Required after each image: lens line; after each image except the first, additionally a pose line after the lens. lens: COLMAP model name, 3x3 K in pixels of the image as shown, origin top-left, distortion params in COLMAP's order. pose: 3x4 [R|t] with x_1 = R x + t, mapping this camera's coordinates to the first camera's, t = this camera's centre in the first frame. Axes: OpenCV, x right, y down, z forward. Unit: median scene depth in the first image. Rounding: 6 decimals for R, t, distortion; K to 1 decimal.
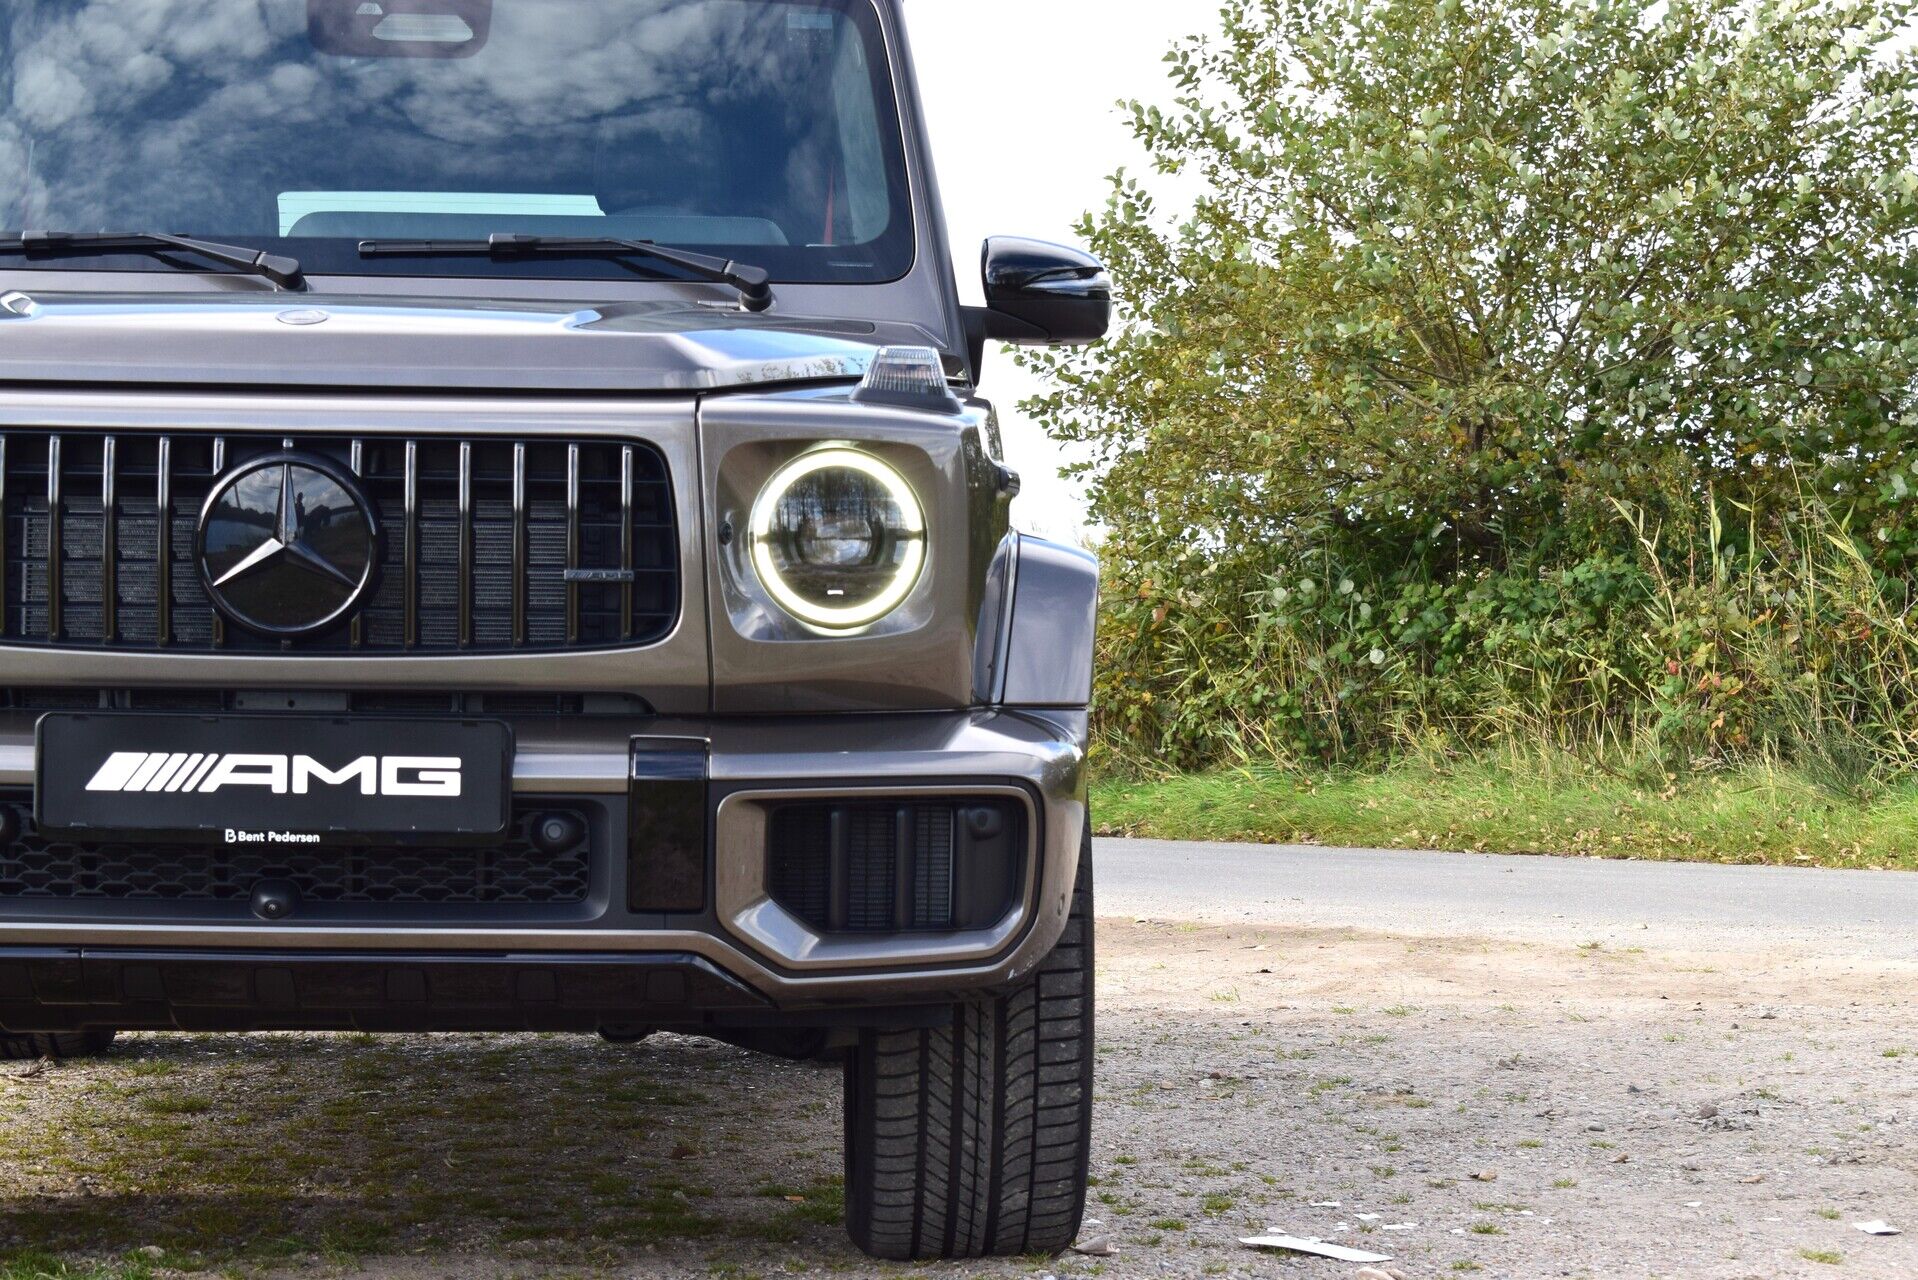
lens RADIAL K [[4319.6, 0, 958.2], [0, 4319.6, 636.5], [0, 0, 1]] dist [-0.026191, 0.000000]
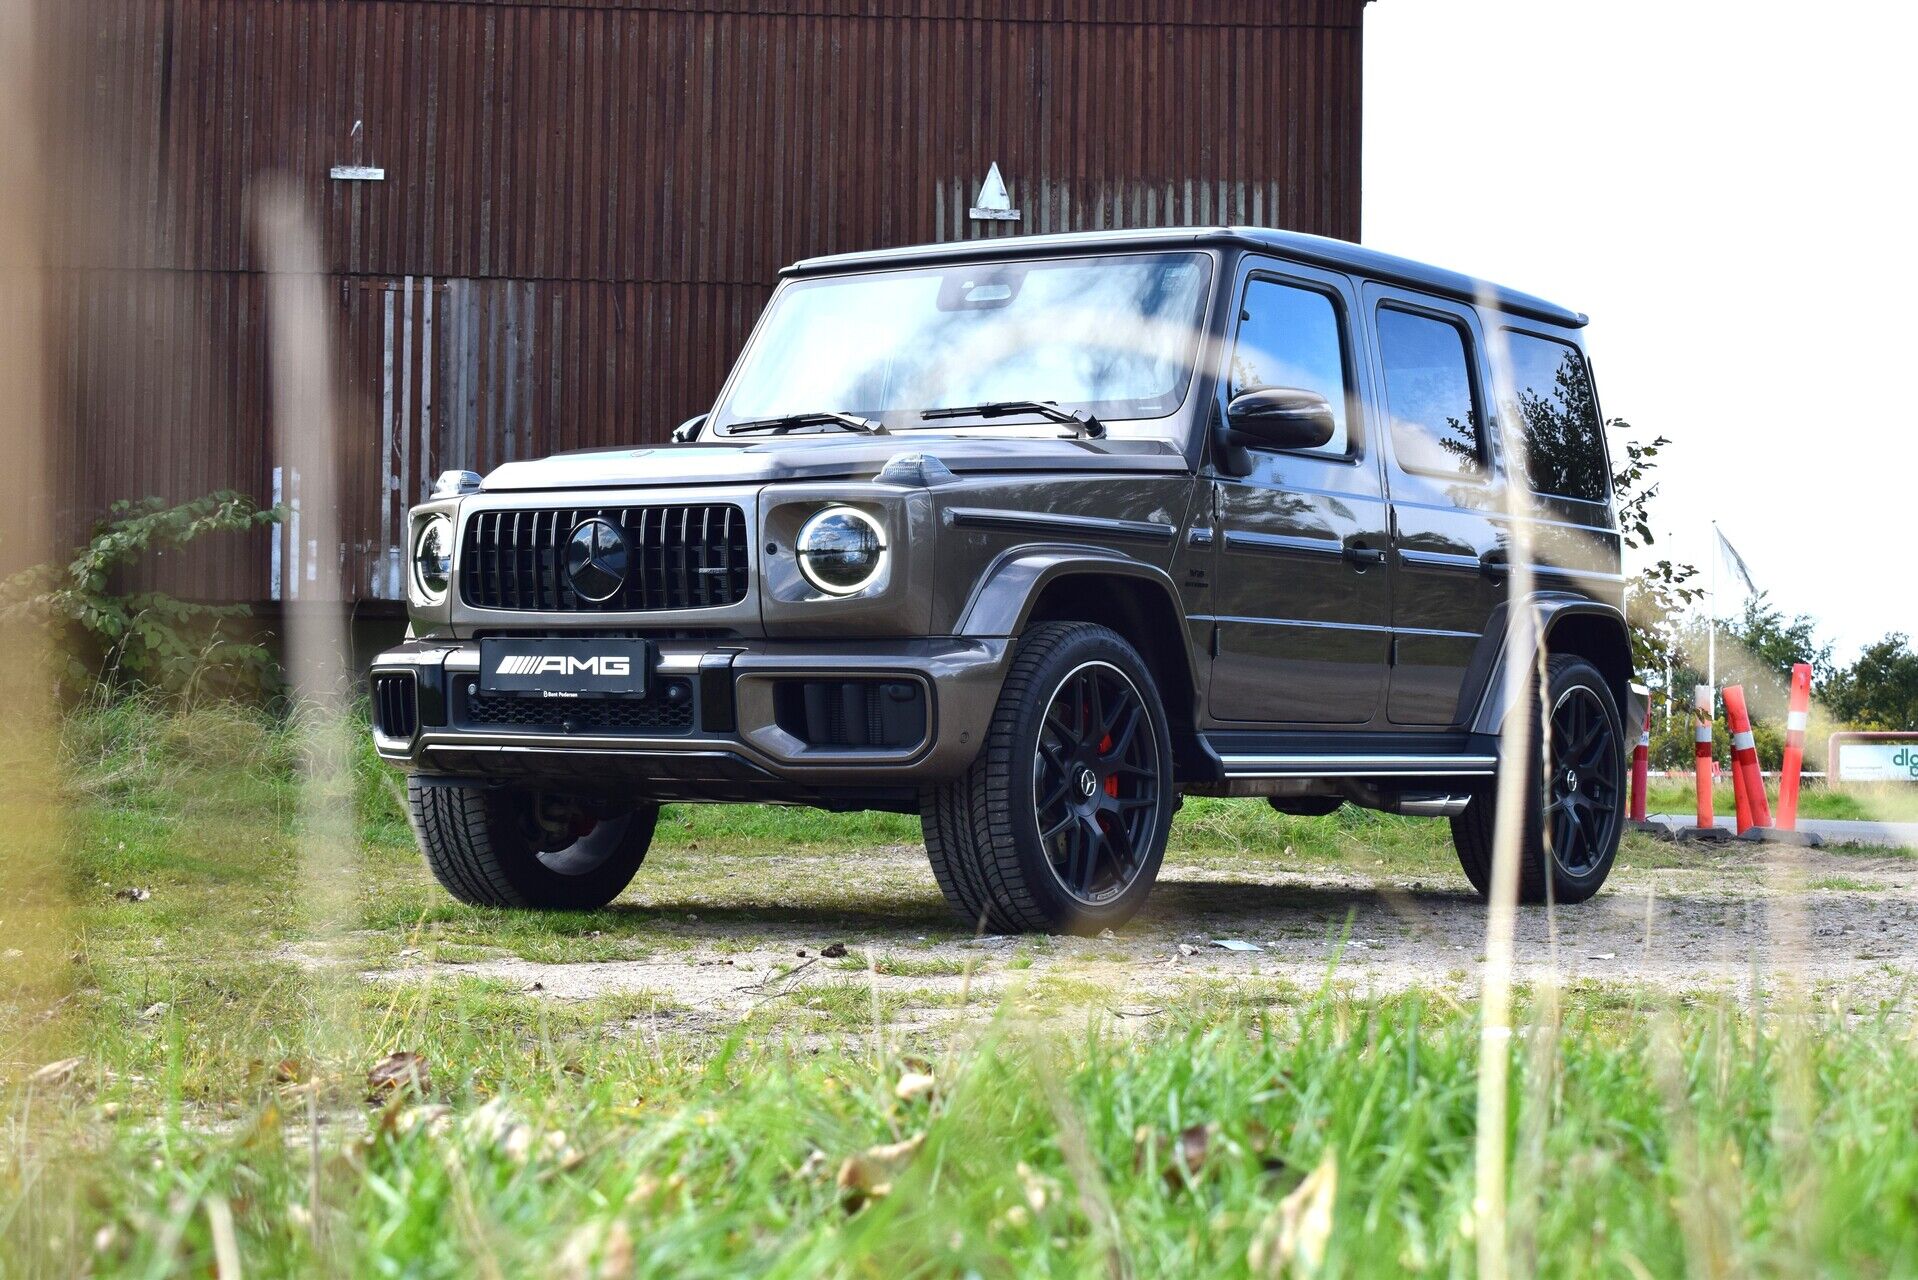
lens RADIAL K [[3627.4, 0, 960.8], [0, 3627.4, 641.2], [0, 0, 1]] dist [0.061507, 0.000000]
pose [[0.796644, -0.015297, -0.604255, 1.068060], [-0.001265, 0.999635, -0.026973, 0.066685], [0.604447, 0.022252, 0.796335, -0.316245]]
